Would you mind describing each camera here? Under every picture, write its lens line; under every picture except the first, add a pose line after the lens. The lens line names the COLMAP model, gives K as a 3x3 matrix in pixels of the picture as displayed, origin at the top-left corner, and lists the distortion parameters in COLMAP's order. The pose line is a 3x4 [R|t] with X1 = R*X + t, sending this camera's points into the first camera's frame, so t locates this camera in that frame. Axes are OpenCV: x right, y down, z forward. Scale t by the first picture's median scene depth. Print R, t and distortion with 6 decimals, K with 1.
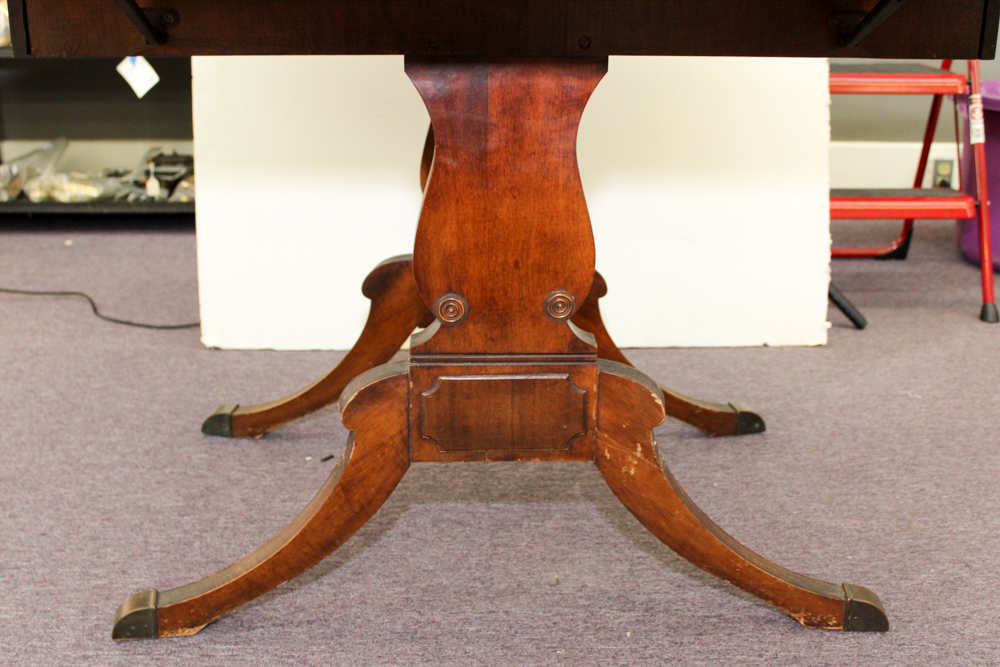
lens RADIAL K [[1195.8, 0, 487.5], [0, 1195.8, 377.1], [0, 0, 1]] dist [-0.084793, 0.000000]
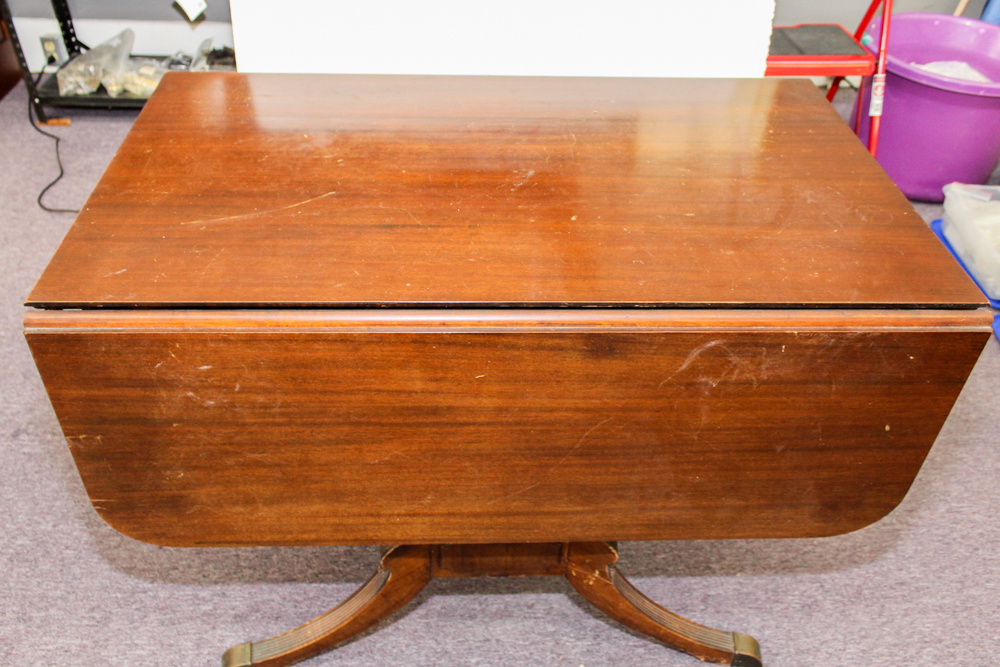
lens RADIAL K [[860.3, 0, 489.8], [0, 860.3, 311.7], [0, 0, 1]] dist [-0.003957, -0.010415]
pose [[0.999489, 0.011644, 0.029768, -0.029820], [-0.020472, 0.948406, 0.316398, -0.527568], [-0.024548, -0.316846, 0.948159, 0.148779]]
